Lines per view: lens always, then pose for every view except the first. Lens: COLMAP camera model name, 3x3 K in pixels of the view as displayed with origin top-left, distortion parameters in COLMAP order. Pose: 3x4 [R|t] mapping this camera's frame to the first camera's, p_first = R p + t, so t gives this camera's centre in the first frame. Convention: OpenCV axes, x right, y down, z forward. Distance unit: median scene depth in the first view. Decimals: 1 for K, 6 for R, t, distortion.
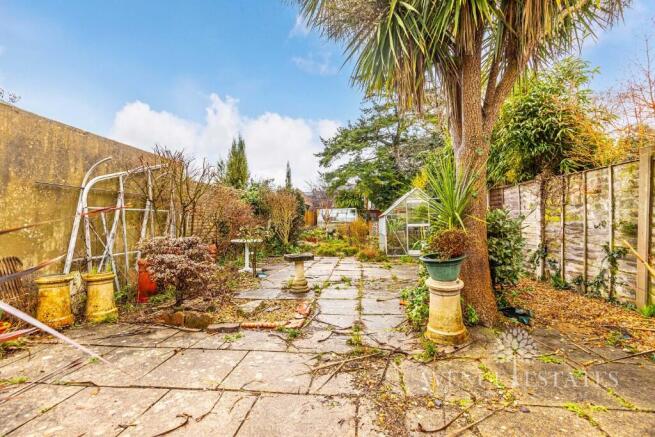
lens RADIAL K [[313.7, 0, 327.5], [0, 313.7, 218.5], [0, 0, 1]] dist [0.001230, 0.000064]
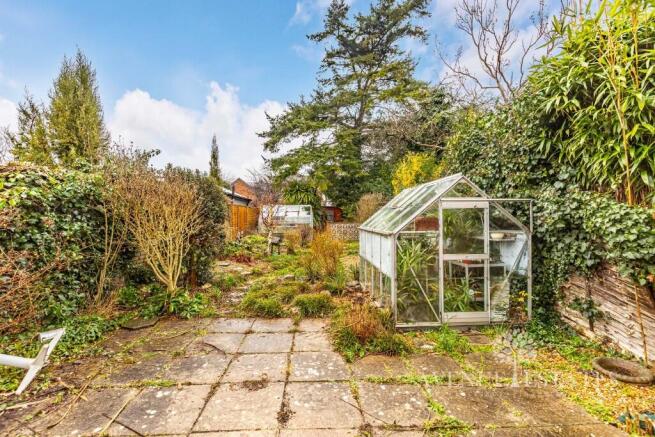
lens RADIAL K [[313.7, 0, 327.5], [0, 313.7, 218.5], [0, 0, 1]] dist [0.001230, 0.000064]
pose [[0.986477, 0.013067, 0.163380, 0.005740], [-0.016789, 0.999630, 0.021416, -0.014516], [-0.163039, -0.023869, 0.986331, 0.204185]]
